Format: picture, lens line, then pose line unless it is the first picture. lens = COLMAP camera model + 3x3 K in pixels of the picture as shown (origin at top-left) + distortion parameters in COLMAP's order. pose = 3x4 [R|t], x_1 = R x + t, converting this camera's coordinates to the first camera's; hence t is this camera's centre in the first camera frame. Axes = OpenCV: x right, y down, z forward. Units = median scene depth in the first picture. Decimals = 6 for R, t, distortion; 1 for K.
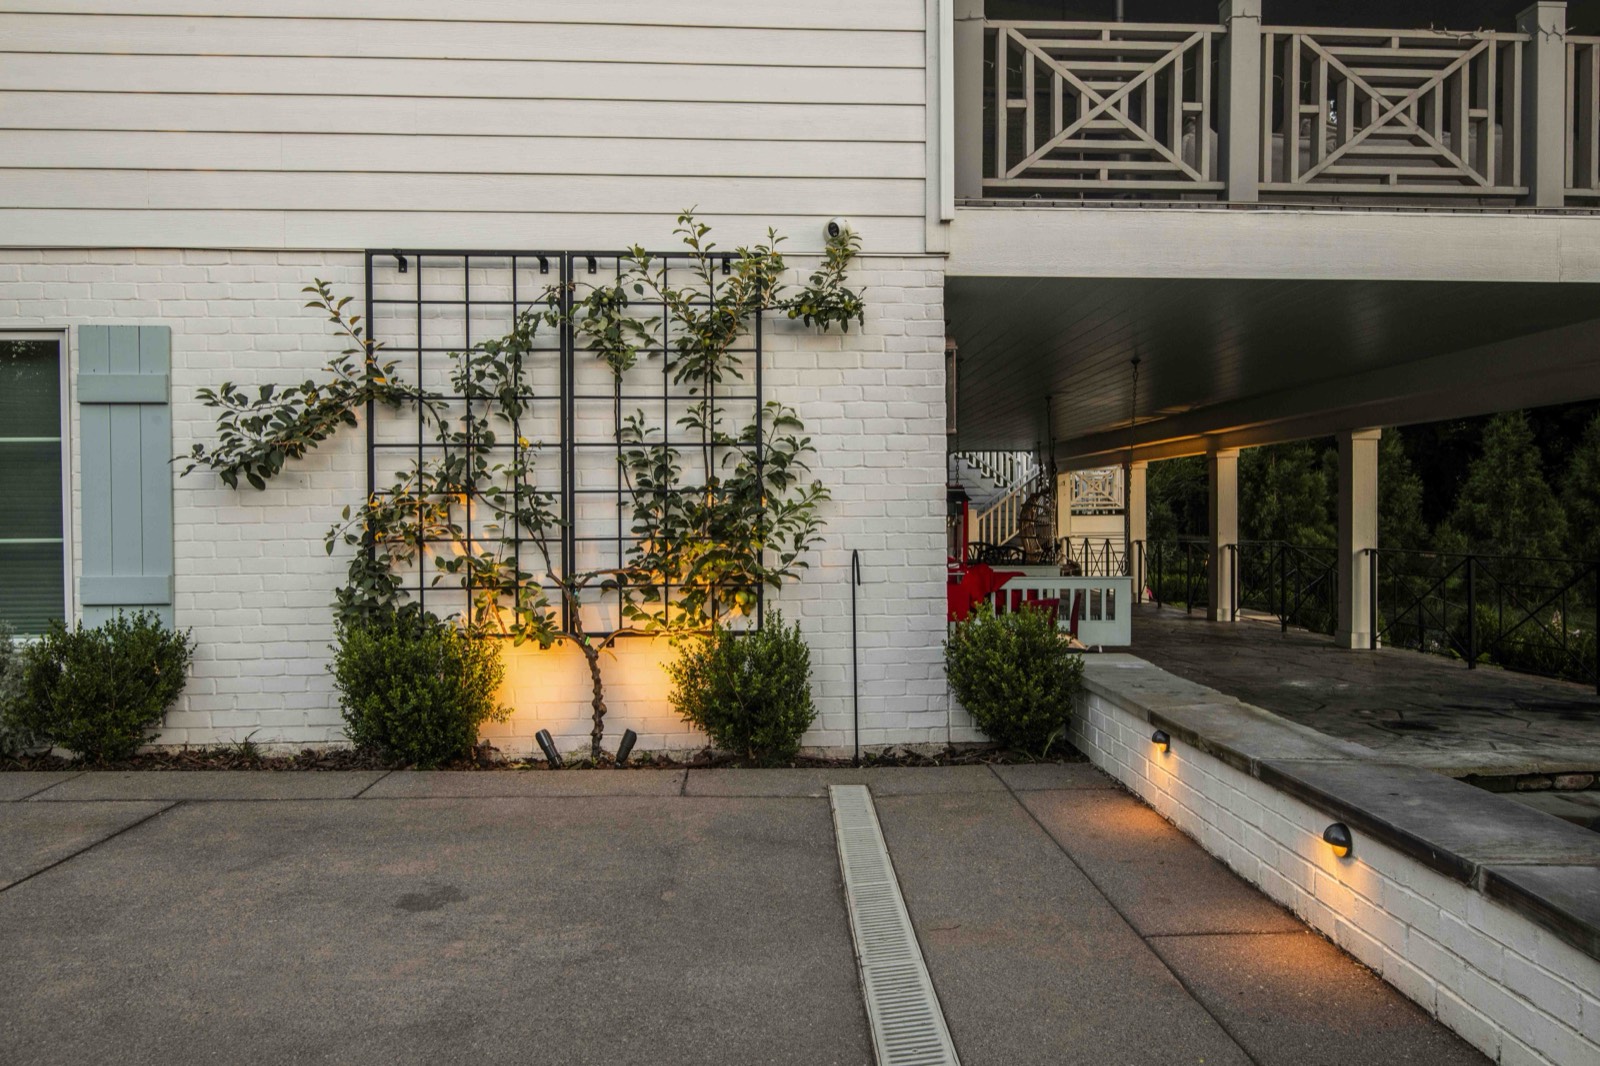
lens RADIAL K [[1126.8, 0, 803.3], [0, 1126.8, 524.2], [0, 0, 1]] dist [-0.032361, 0.002940]
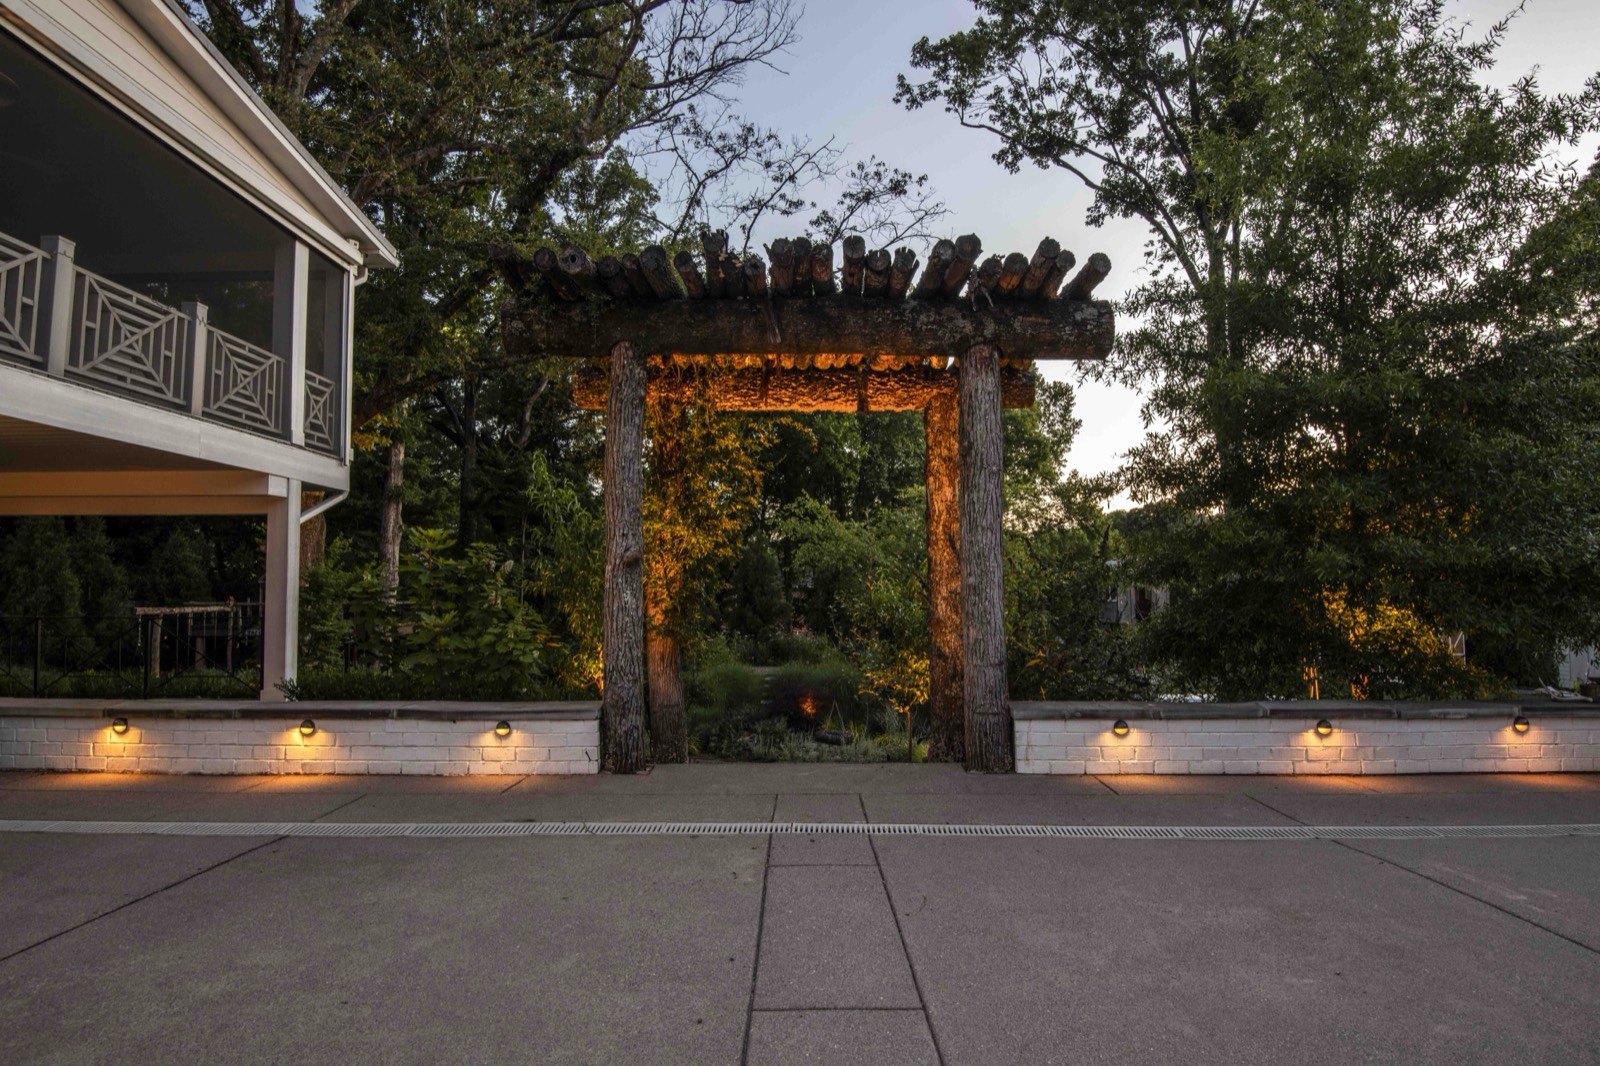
lens RADIAL K [[827.2, 0, 800.9], [0, 827.2, 532.7], [0, 0, 1]] dist [0.000334, 0.000008]
pose [[0.029939, 0.068942, 0.997171, -0.676896], [0.004122, 0.997602, -0.069095, 0.006372], [-0.999543, 0.006179, 0.029583, -0.037909]]
